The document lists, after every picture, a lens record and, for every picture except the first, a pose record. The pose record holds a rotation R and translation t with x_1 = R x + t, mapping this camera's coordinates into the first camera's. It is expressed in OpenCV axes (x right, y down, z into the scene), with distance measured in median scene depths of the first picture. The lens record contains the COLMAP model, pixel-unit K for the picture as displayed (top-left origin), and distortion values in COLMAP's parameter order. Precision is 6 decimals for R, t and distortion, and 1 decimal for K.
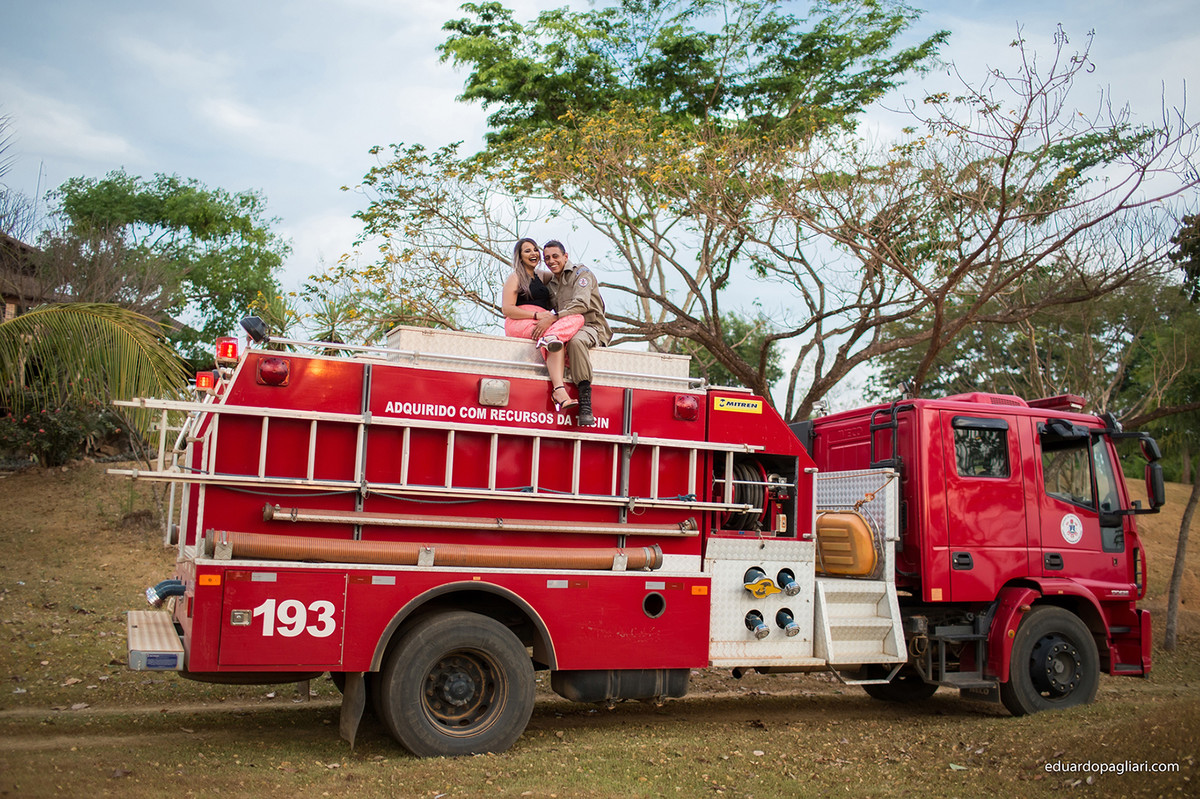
lens RADIAL K [[1167.7, 0, 606.2], [0, 1167.7, 386.4], [0, 0, 1]] dist [-0.103761, 0.133168]
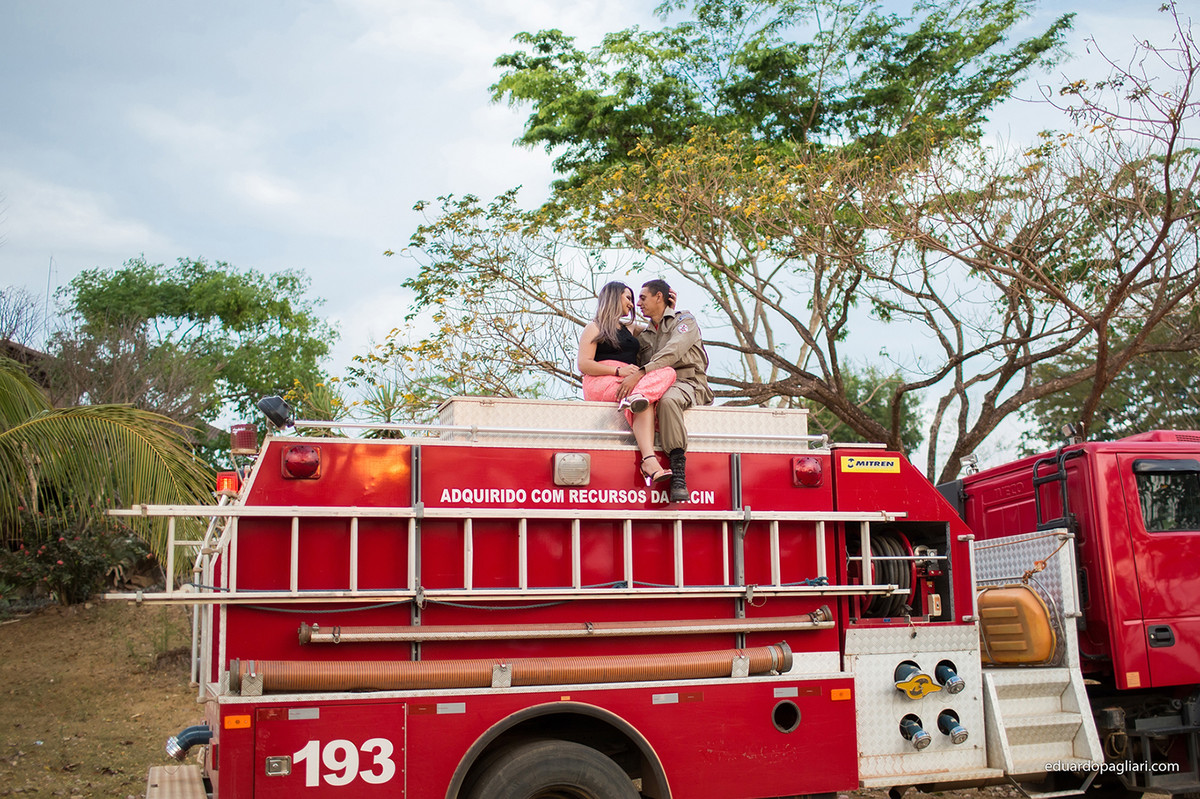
lens RADIAL K [[1356.8, 0, 674.8], [0, 1356.8, 397.1], [0, 0, 1]] dist [-0.109127, 0.143287]
pose [[0.996917, -0.074140, -0.025692, 0.004078], [0.072659, 0.995870, -0.054441, 0.010838], [0.029622, 0.052407, 0.998186, 0.044419]]
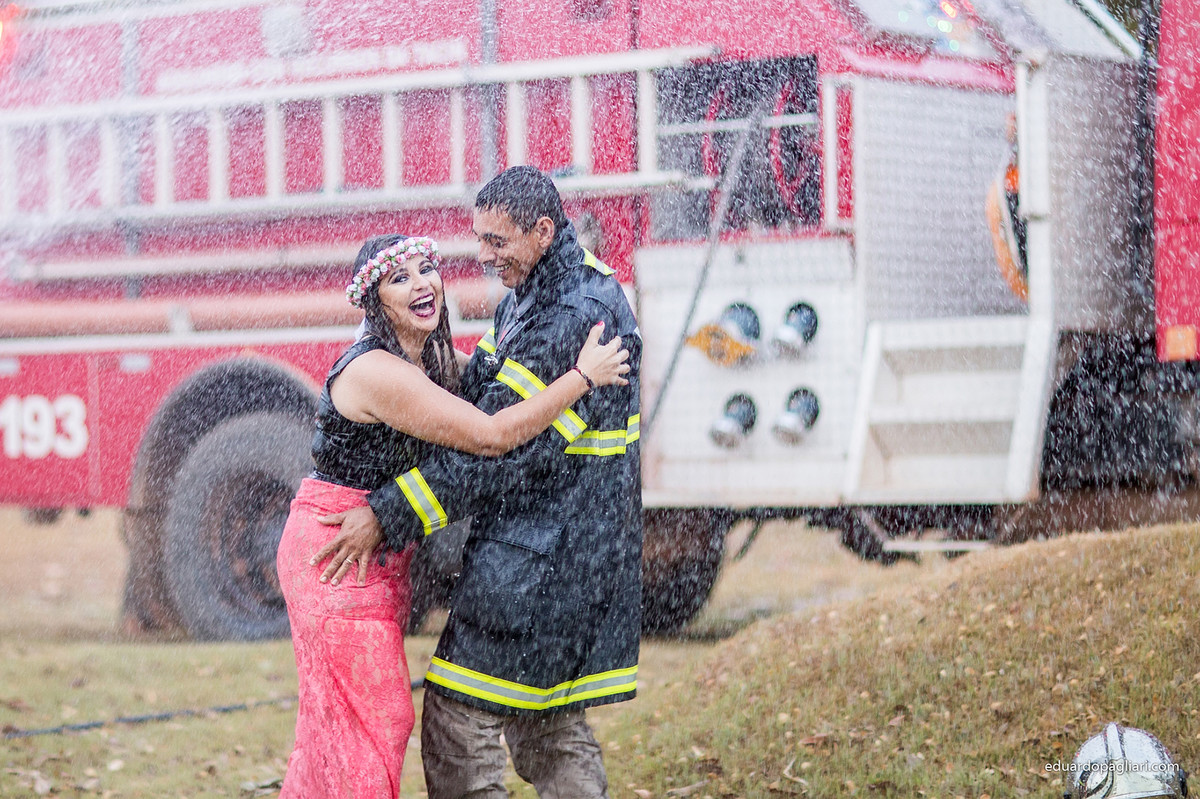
lens RADIAL K [[3710.2, 0, 600.0], [0, 3710.2, 399.5], [0, 0, 1]] dist [-0.186851, 1.439052]
pose [[0.480565, -0.058151, -0.875029, 1.402804], [0.136750, 0.990562, 0.009274, 0.171585], [0.866231, -0.124117, 0.483982, 0.218208]]
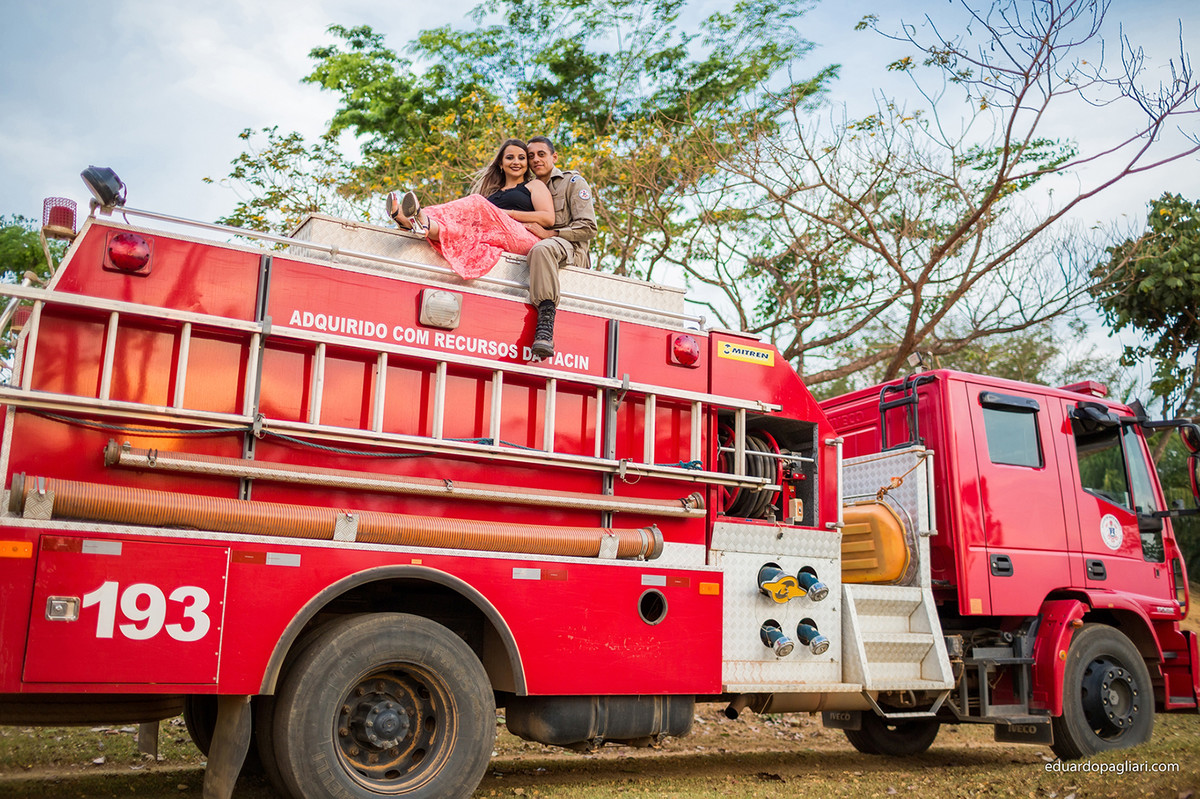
lens RADIAL K [[1167.7, 0, 606.2], [0, 1167.7, 386.4], [0, 0, 1]] dist [-0.103761, 0.133168]
pose [[0.990824, 0.017871, 0.133970, -0.082310], [-0.007178, 0.996779, -0.079880, 0.100778], [-0.134966, 0.078185, 0.987761, 0.251238]]
